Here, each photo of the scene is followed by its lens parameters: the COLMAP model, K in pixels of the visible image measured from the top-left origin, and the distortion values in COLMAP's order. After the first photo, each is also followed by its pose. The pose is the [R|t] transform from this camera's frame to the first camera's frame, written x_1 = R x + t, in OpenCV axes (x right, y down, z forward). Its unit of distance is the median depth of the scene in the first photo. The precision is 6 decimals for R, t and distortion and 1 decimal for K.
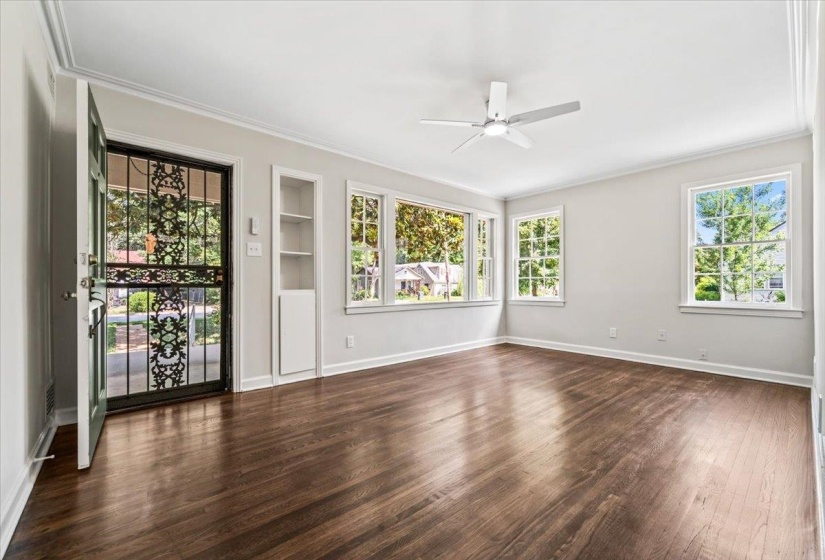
lens RADIAL K [[323.4, 0, 409.3], [0, 323.4, 284.1], [0, 0, 1]] dist [-0.000352, -0.000066]
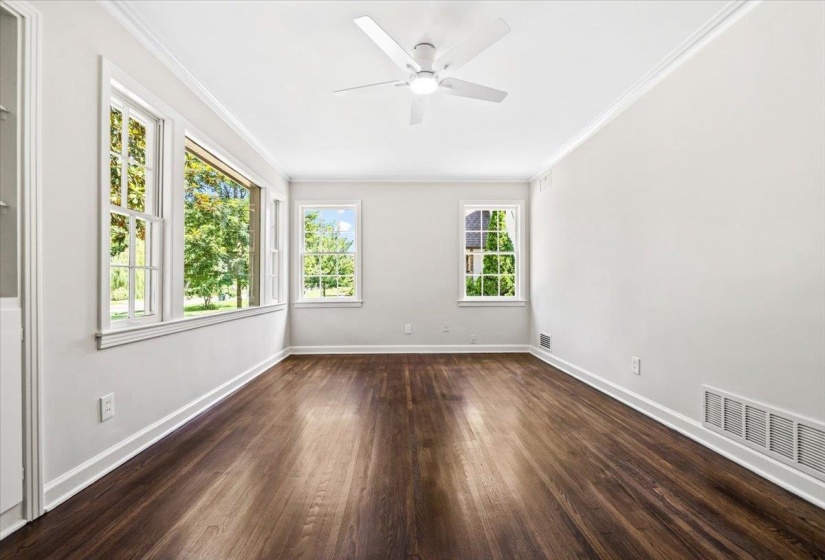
lens RADIAL K [[341.5, 0, 390.1], [0, 341.5, 282.7], [0, 0, 1]] dist [-0.001472, -0.000125]
pose [[0.652925, 0.000064, 0.757423, -0.287259], [0.002583, 0.999994, -0.002311, 0.001158], [-0.757418, 0.003466, 0.652921, 0.365343]]
